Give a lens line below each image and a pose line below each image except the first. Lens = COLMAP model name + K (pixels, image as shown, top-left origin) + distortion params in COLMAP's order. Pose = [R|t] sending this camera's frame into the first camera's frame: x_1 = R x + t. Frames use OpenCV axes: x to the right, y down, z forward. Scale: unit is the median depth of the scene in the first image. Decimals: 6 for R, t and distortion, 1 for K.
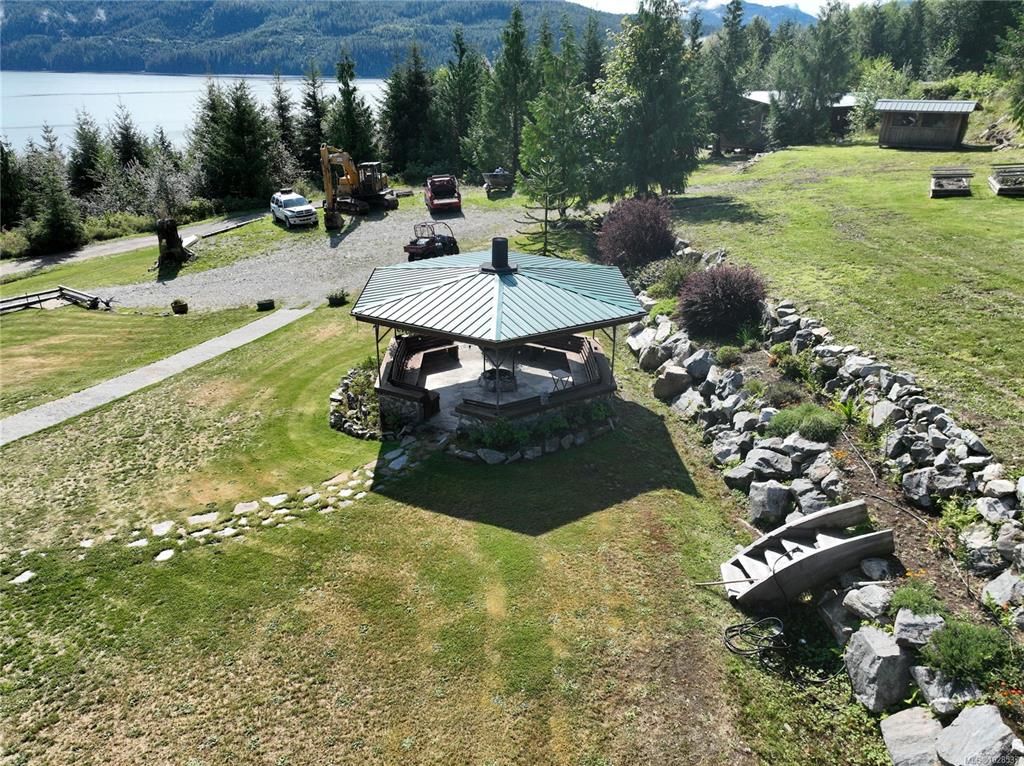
lens RADIAL K [[719.9, 0, 510.5], [0, 719.9, 382.2], [0, 0, 1]] dist [-0.000809, 0.020590]
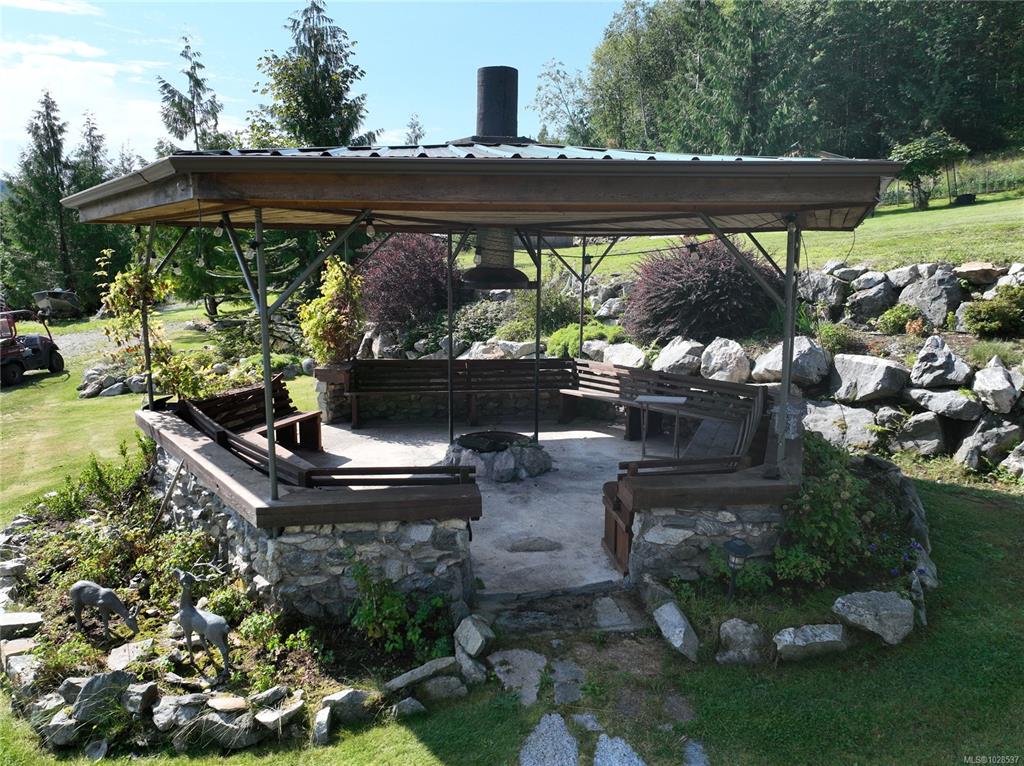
lens RADIAL K [[724.0, 0, 512.0], [0, 724.0, 383.0], [0, 0, 1]] dist [-0.004288, 0.023221]
pose [[0.804982, -0.108172, 0.583354, -0.075896], [0.245695, 0.955746, -0.161814, 0.007994], [-0.540035, 0.273585, 0.795936, 0.220219]]
